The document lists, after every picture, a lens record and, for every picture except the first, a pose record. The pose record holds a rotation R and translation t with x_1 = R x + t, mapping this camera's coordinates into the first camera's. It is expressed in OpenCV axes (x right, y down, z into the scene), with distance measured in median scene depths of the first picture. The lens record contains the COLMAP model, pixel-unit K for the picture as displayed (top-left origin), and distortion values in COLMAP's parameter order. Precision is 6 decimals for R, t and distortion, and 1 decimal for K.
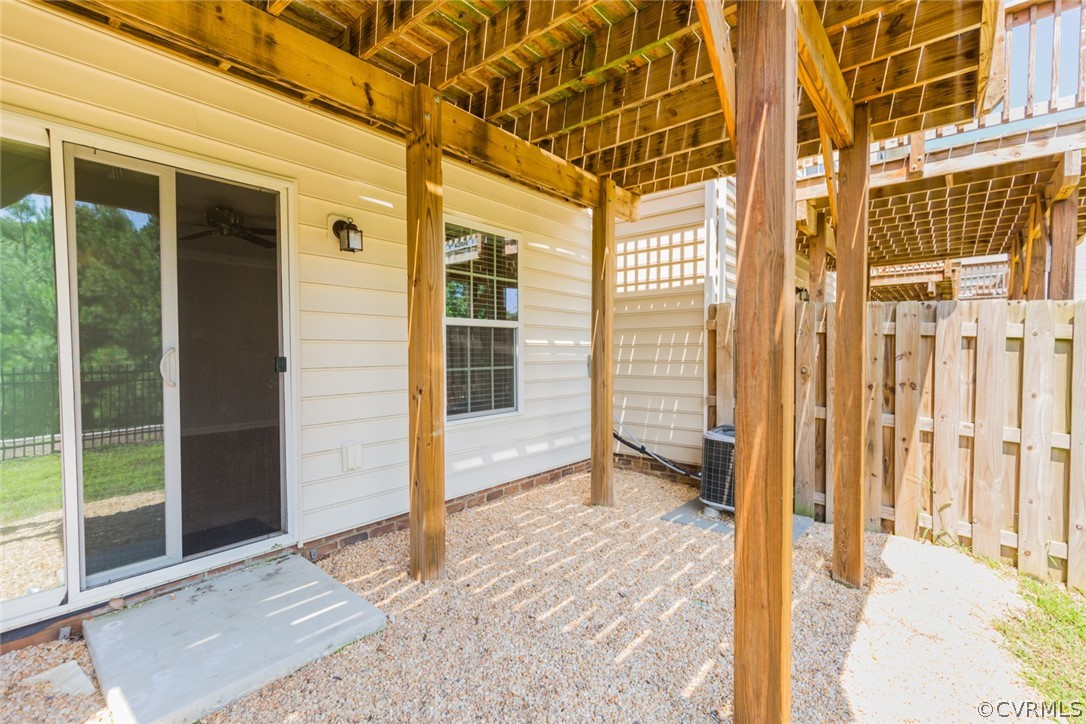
lens RADIAL K [[482.7, 0, 546.6], [0, 482.7, 365.5], [0, 0, 1]] dist [-0.003152, -0.000555]
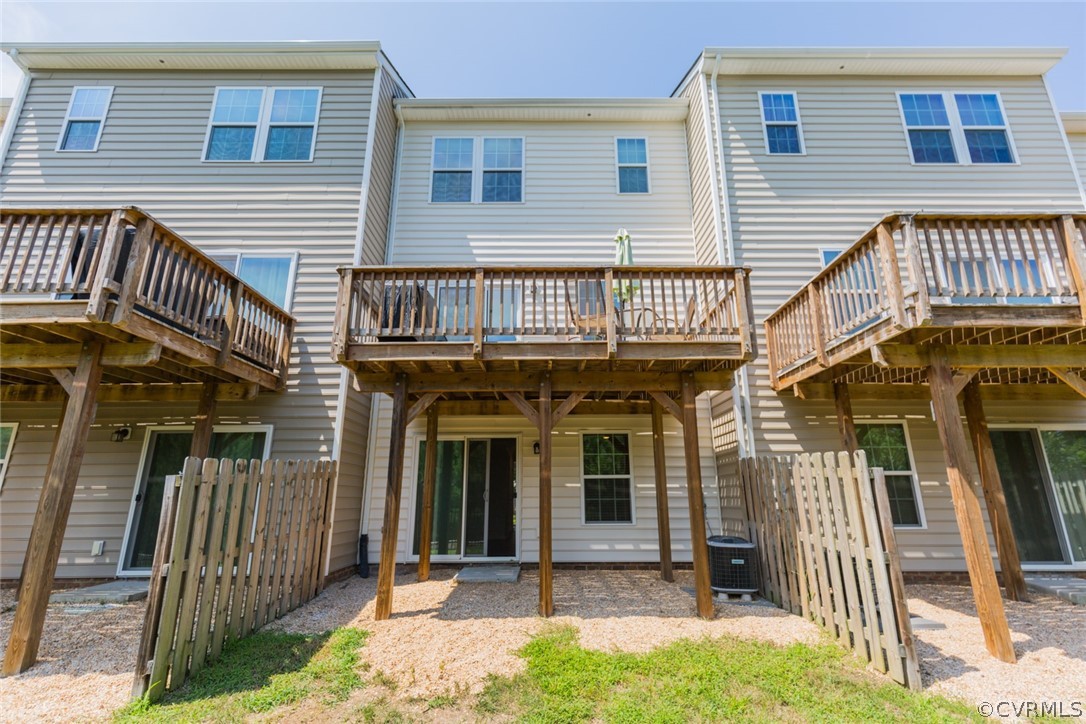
lens RADIAL K [[492.3, 0, 549.2], [0, 492.3, 364.1], [0, 0, 1]] dist [0.003045, -0.000334]
pose [[0.641386, -0.200307, -0.740609, 1.318192], [-0.018382, 0.961027, -0.275842, 0.033124], [0.766998, 0.190535, 0.612707, -0.566764]]
